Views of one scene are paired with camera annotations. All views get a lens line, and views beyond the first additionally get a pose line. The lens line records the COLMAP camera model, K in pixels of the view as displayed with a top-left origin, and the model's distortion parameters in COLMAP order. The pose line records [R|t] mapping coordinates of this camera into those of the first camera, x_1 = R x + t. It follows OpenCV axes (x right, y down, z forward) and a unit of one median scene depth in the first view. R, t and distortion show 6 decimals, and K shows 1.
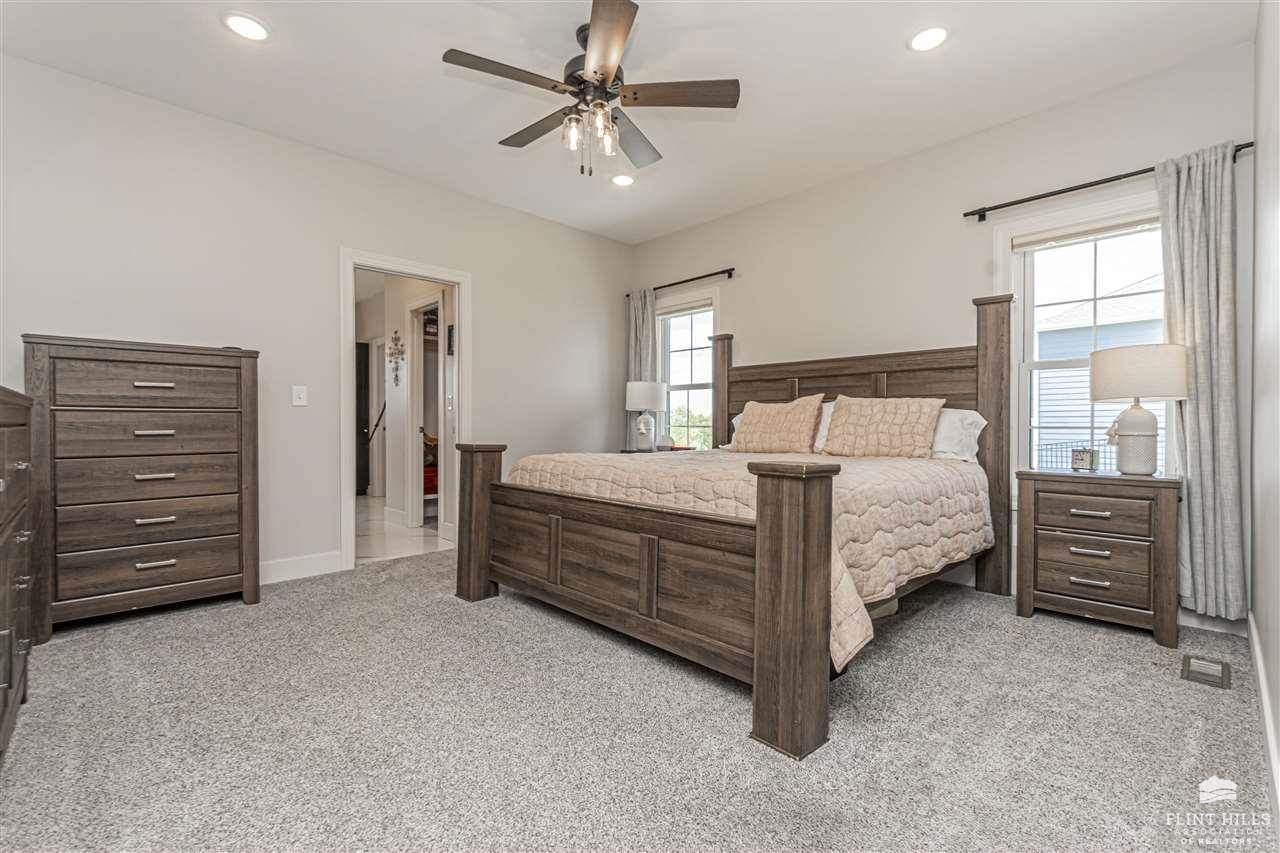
lens RADIAL K [[585.5, 0, 642.1], [0, 585.5, 422.1], [0, 0, 1]] dist [-0.004472, 0.000125]
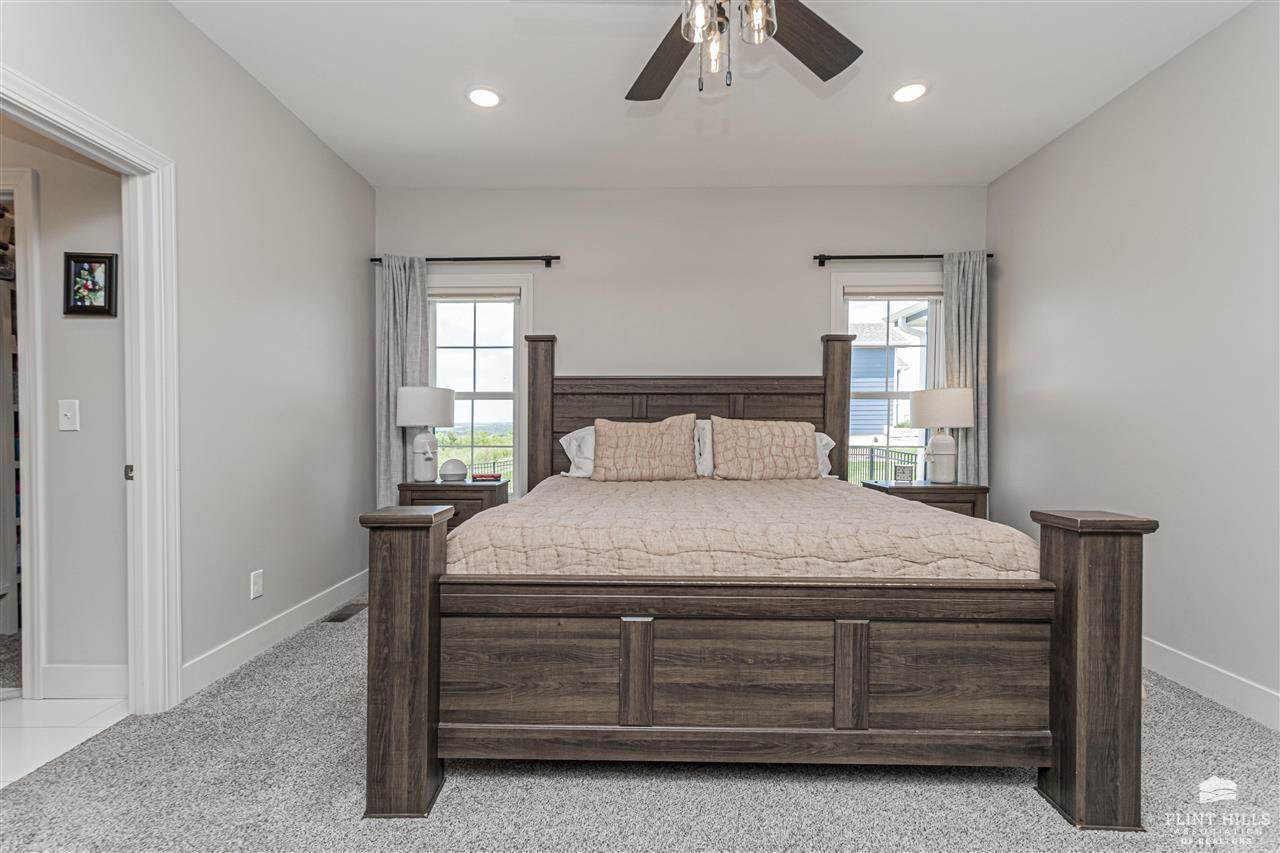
lens RADIAL K [[585.5, 0, 642.1], [0, 585.5, 422.1], [0, 0, 1]] dist [-0.004472, 0.000125]
pose [[0.698784, 0.000178, 0.715333, -0.499151], [-0.003803, 0.999987, 0.003467, -0.044225], [-0.715323, -0.005143, 0.698776, 0.468895]]
